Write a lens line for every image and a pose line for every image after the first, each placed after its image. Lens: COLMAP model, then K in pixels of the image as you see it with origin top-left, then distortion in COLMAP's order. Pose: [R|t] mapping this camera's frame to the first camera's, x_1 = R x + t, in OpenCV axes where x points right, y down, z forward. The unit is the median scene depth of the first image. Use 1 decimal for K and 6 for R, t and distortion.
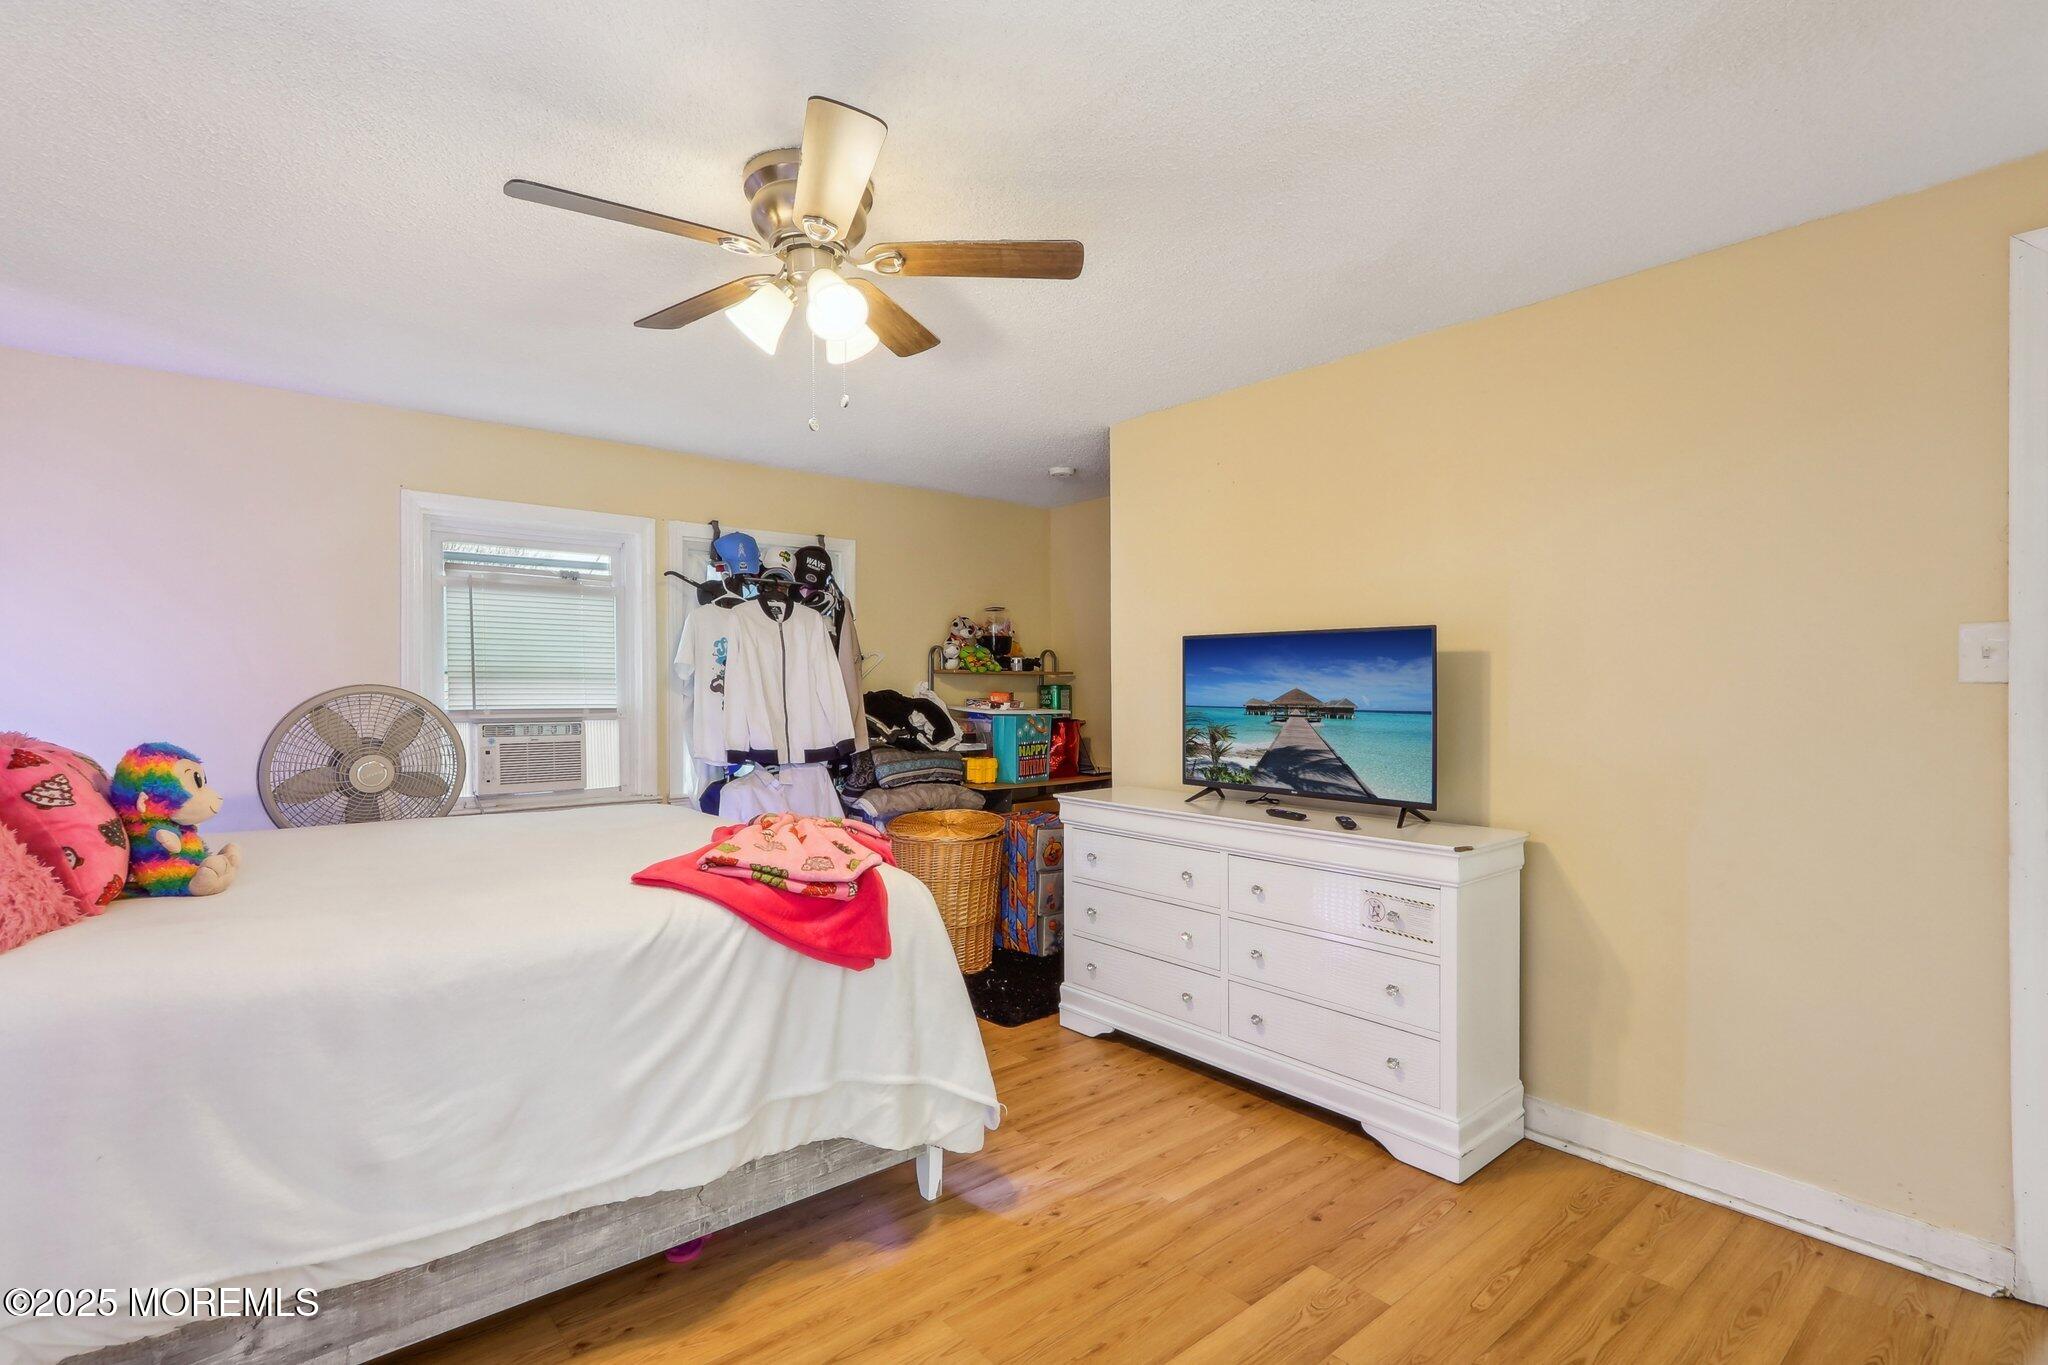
lens RADIAL K [[955.1, 0, 1019.4], [0, 955.1, 681.1], [0, 0, 1]] dist [-0.010819, -0.000186]
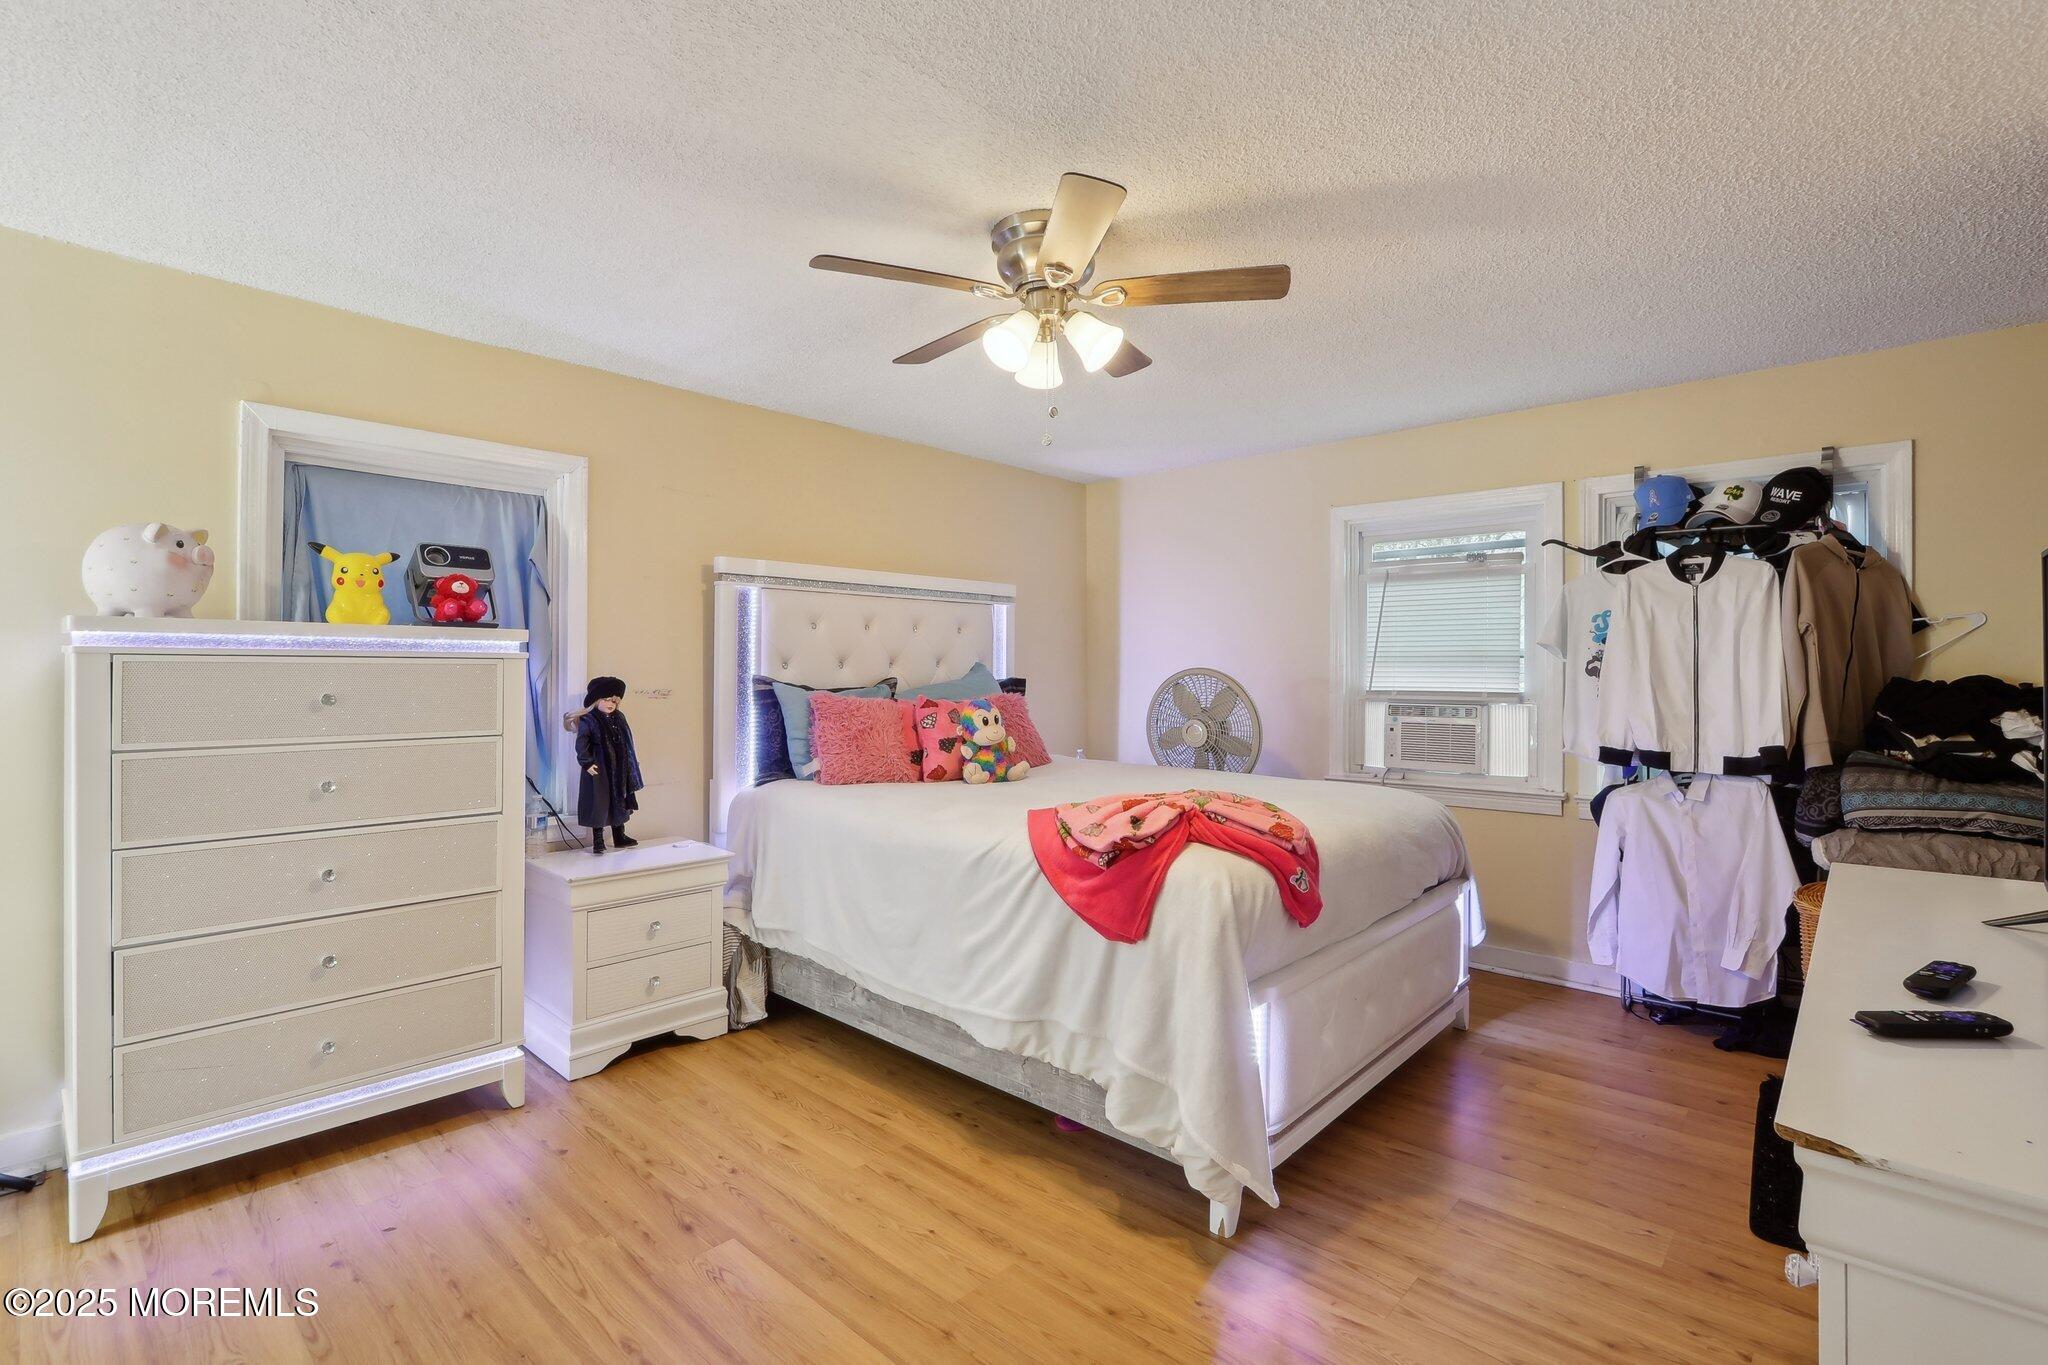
lens RADIAL K [[940.1, 0, 1024.0], [0, 940.1, 682.5], [0, 0, 1]] dist [-0.015925, -0.000264]
pose [[0.131969, 0.011820, -0.991183, 0.432810], [0.004464, 0.999912, 0.012519, 0.004487], [0.991244, -0.006077, 0.131905, 0.399892]]
